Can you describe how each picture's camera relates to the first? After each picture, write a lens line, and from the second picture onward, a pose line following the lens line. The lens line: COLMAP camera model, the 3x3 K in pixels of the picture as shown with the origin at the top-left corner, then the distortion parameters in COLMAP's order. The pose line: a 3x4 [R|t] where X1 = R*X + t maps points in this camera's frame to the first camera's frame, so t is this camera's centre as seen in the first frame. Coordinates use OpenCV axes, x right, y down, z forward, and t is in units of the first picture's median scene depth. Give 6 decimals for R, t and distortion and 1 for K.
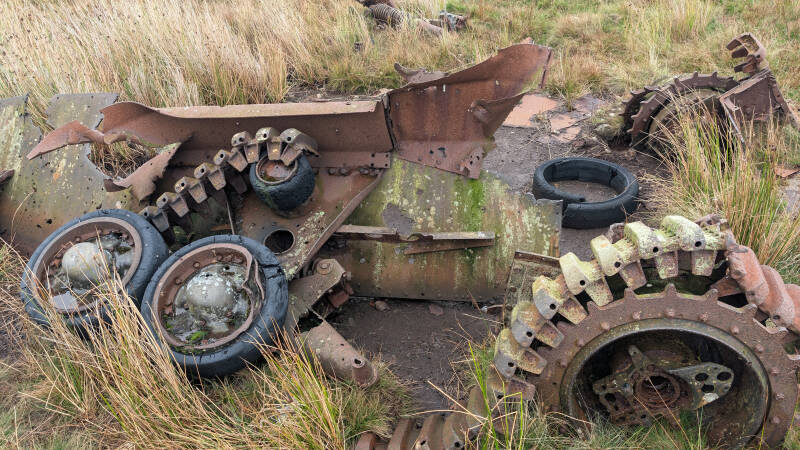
lens RADIAL K [[601.6, 0, 400.0], [0, 601.6, 225.0], [0, 0, 1]] dist [0.013878, -0.001116]
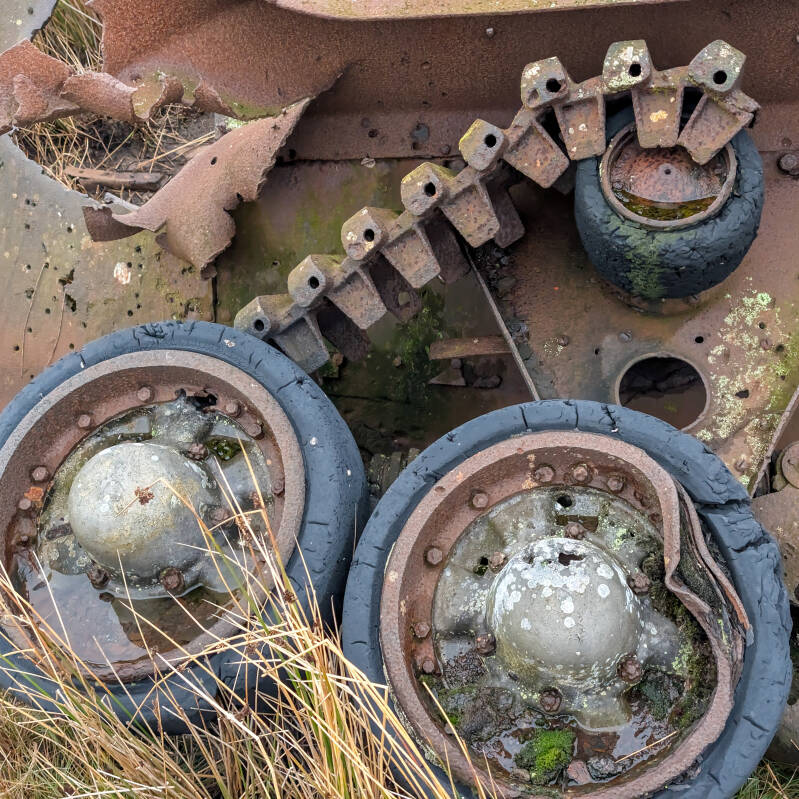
lens RADIAL K [[973.3, 0, 399.5], [0, 973.3, 399.5], [0, 0, 1]] dist [0.016744, -0.027446]
pose [[0.999274, -0.037814, -0.004610, -0.348983], [0.037944, 0.977309, 0.208390, -0.090164], [-0.003375, -0.208414, 0.978035, 0.464649]]
